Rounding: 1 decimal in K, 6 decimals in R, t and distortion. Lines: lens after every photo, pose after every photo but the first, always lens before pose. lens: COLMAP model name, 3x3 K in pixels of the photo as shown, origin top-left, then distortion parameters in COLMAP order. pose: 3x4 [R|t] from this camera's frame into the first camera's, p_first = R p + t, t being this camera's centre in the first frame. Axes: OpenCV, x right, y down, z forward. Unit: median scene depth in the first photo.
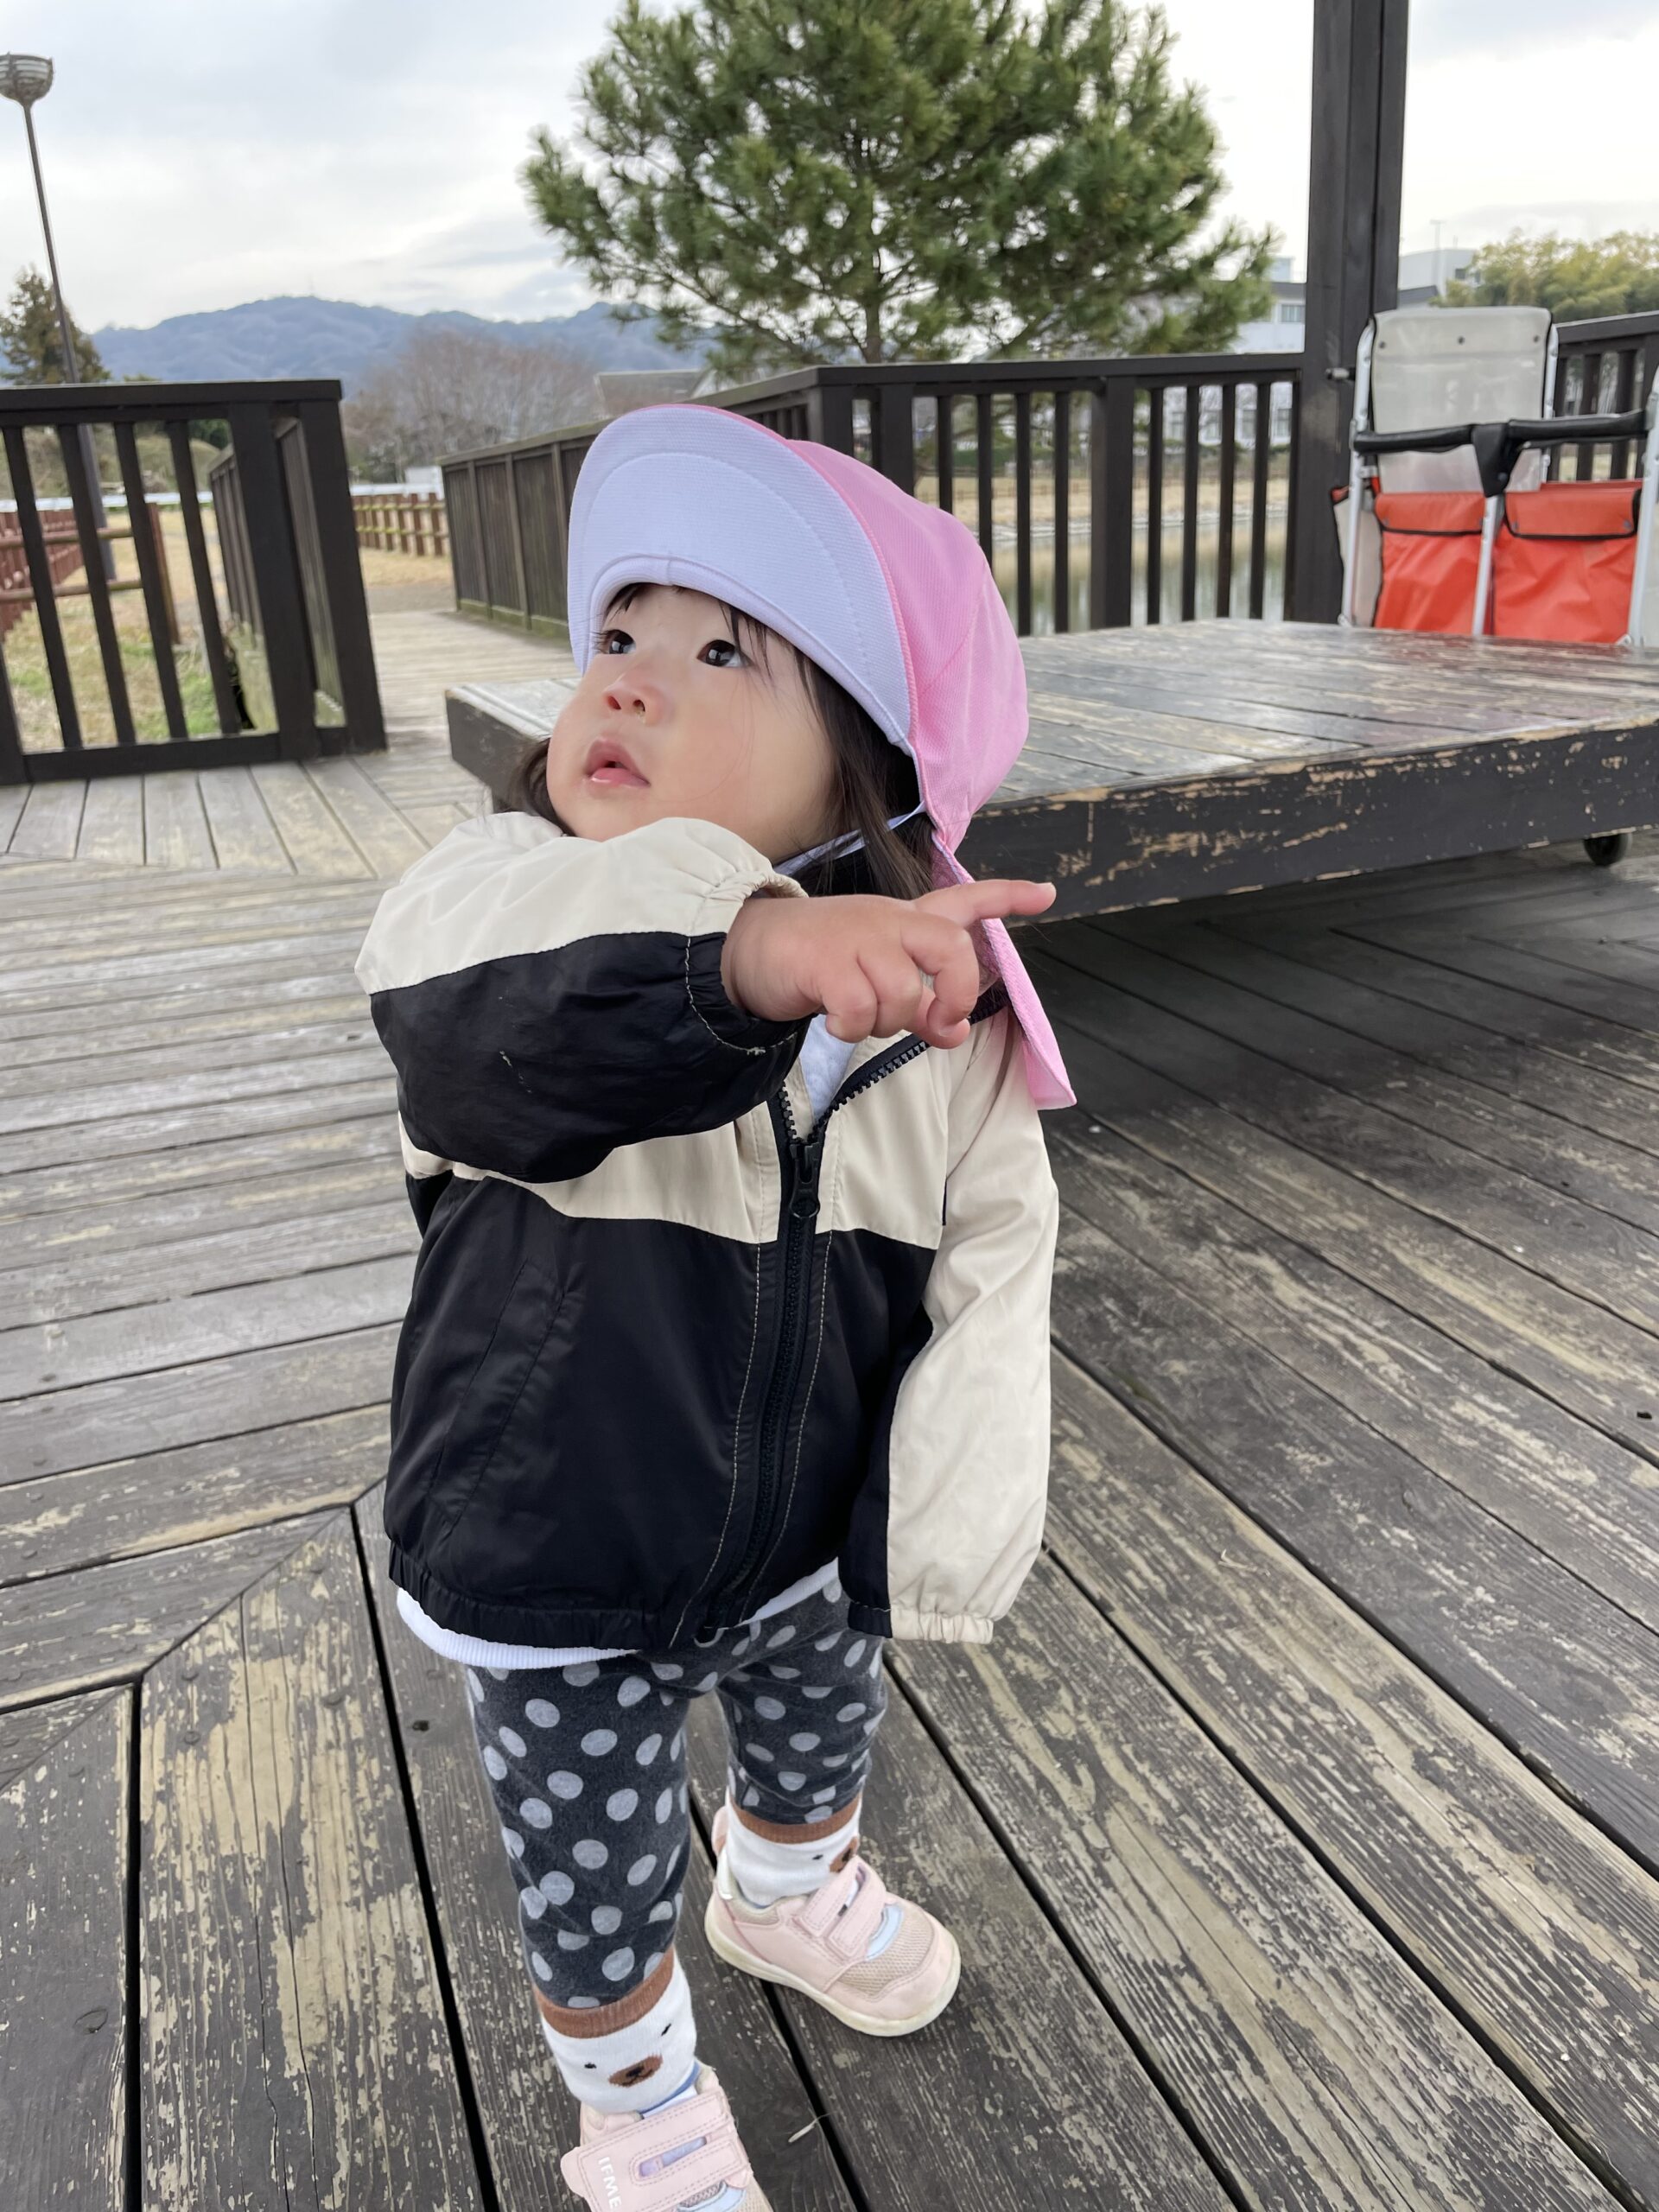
lens RADIAL K [[1678.5, 0, 826.2], [0, 1678.5, 1016.0], [0, 0, 1]] dist [0.066230, -0.099785]
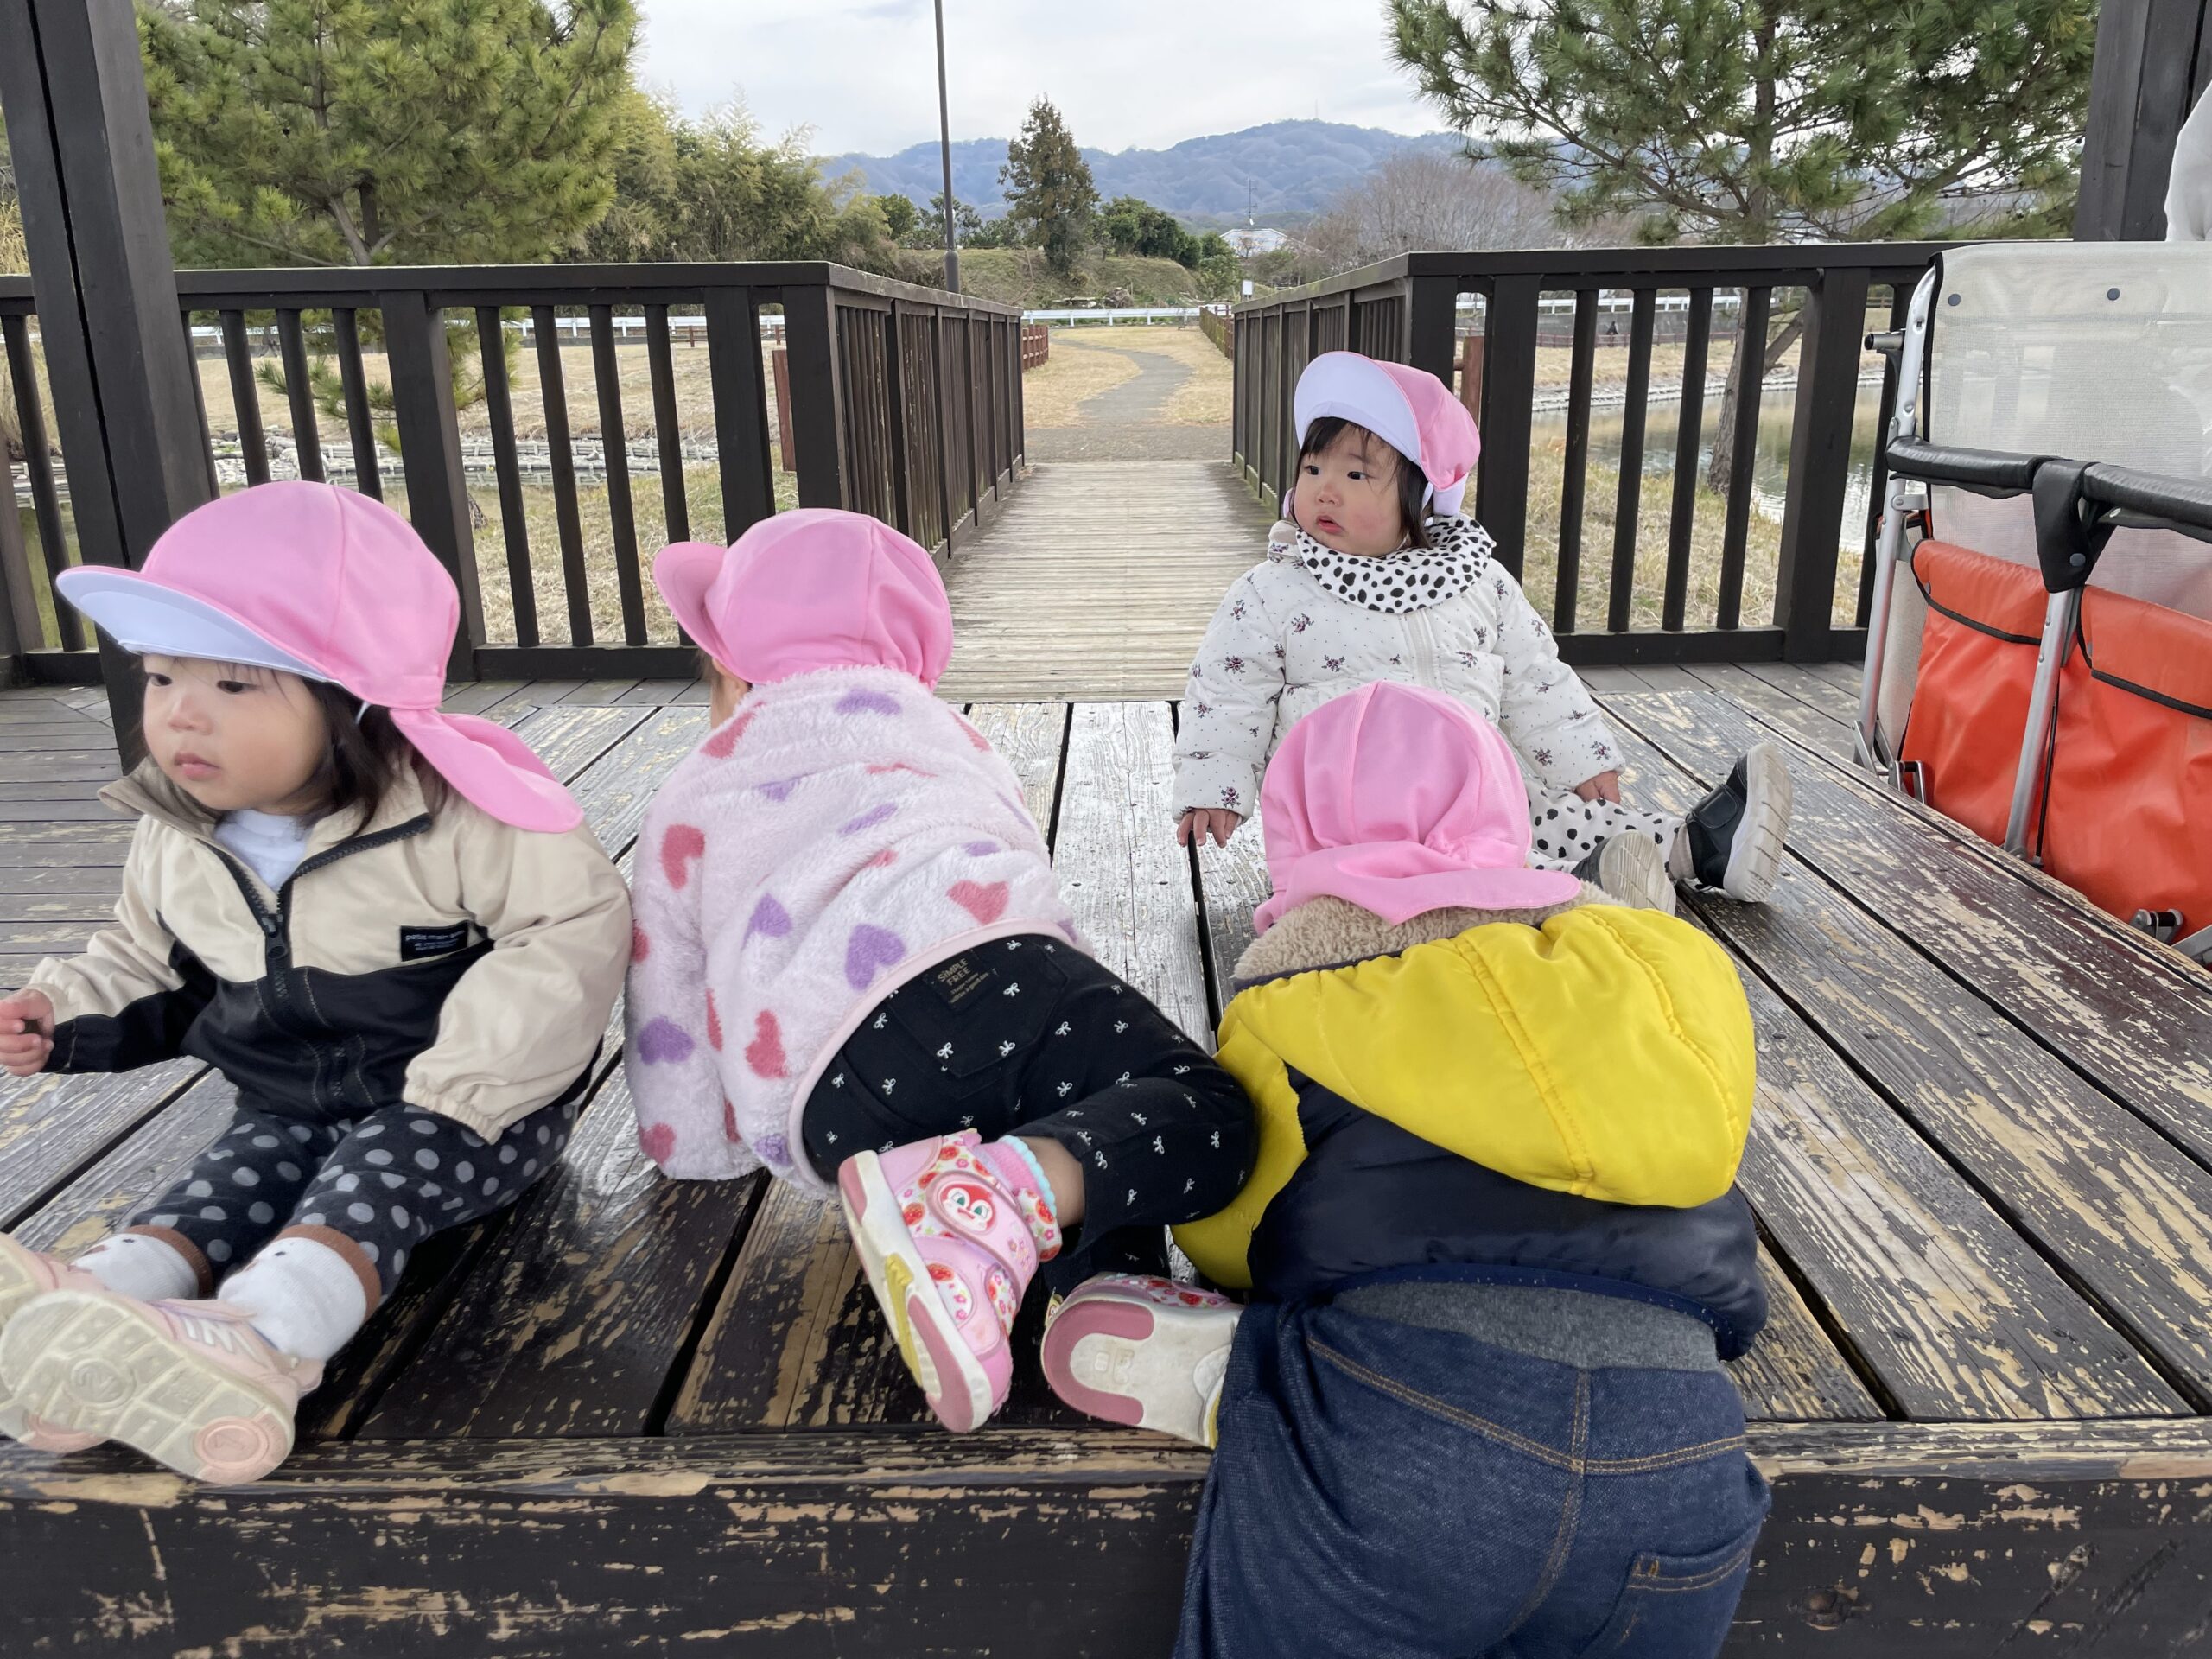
lens RADIAL K [[1678.5, 0, 1106.0], [0, 1678.5, 829.5], [0, 0, 1]] dist [0.066230, -0.099785]
pose [[0.938693, 0.136354, -0.316644, 0.473357], [-0.138722, 0.990215, 0.015165, -0.320026], [0.315614, 0.029691, 0.948423, 0.616376]]
